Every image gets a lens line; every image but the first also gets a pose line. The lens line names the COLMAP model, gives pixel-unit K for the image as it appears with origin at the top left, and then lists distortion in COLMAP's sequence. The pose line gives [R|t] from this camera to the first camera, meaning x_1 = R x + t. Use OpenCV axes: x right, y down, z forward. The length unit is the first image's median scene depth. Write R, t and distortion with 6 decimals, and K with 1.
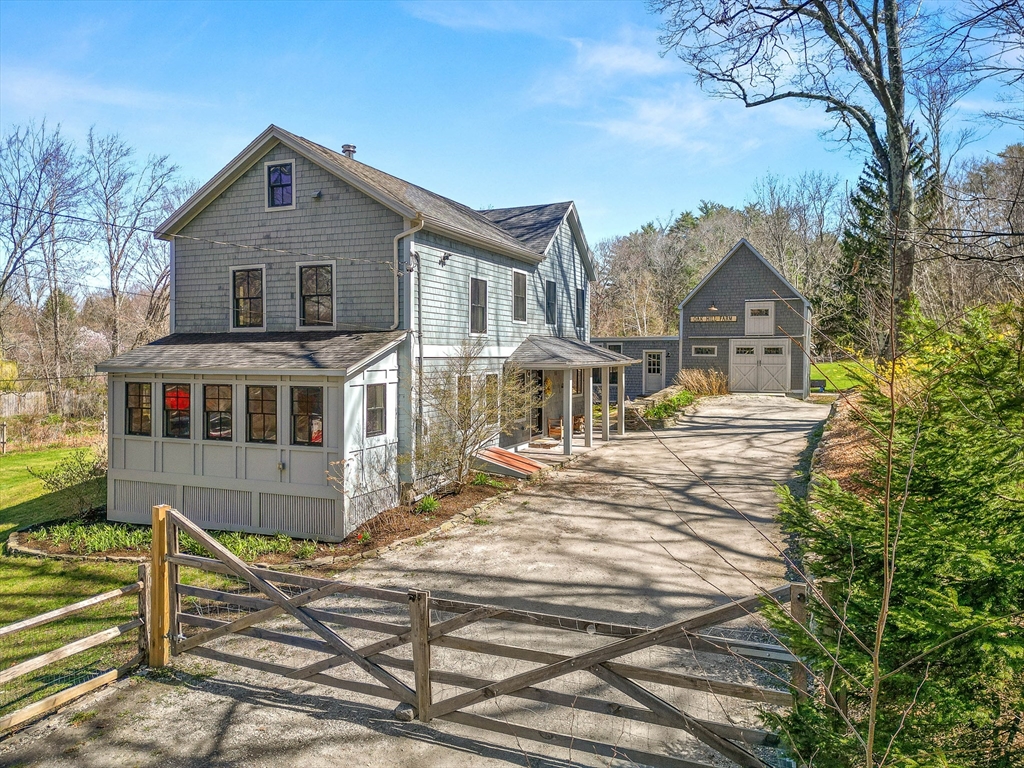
lens RADIAL K [[717.0, 0, 469.0], [0, 717.0, 359.1], [0, 0, 1]] dist [0.023309, -0.004738]
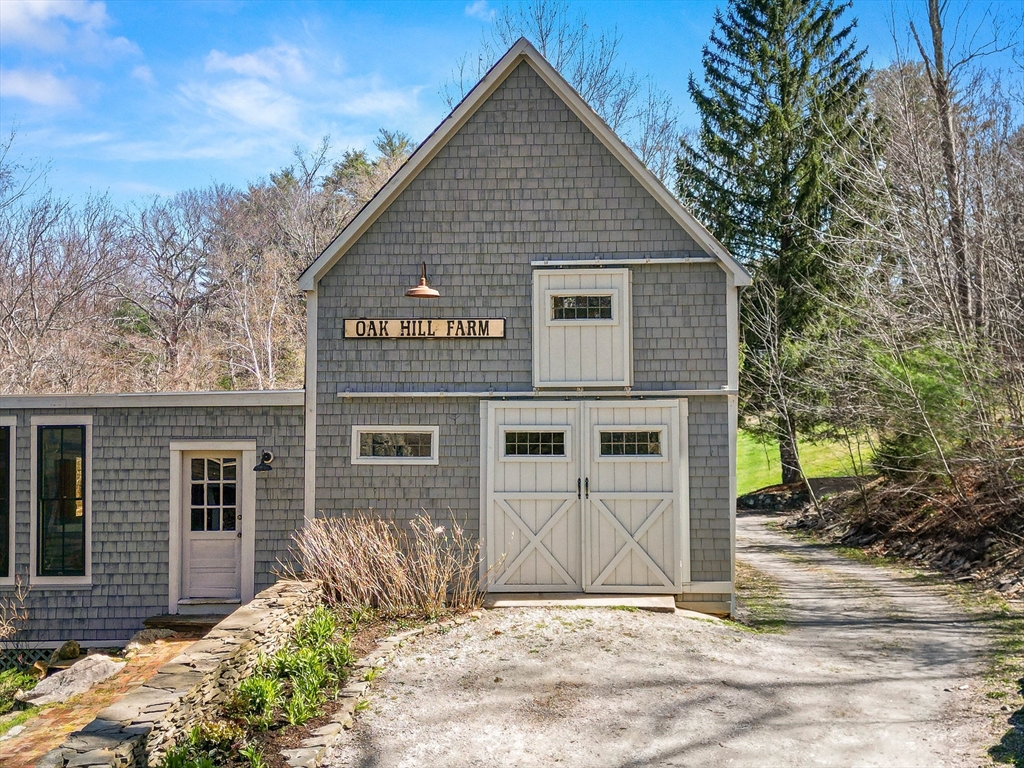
lens RADIAL K [[717.0, 0, 510.3], [0, 717.0, 388.0], [0, 0, 1]] dist [0.023309, -0.004738]
pose [[0.884987, -0.001272, 0.465614, 0.244132], [0.013935, 0.999621, -0.023757, -0.026494], [-0.465408, 0.027513, 0.884669, 0.751854]]
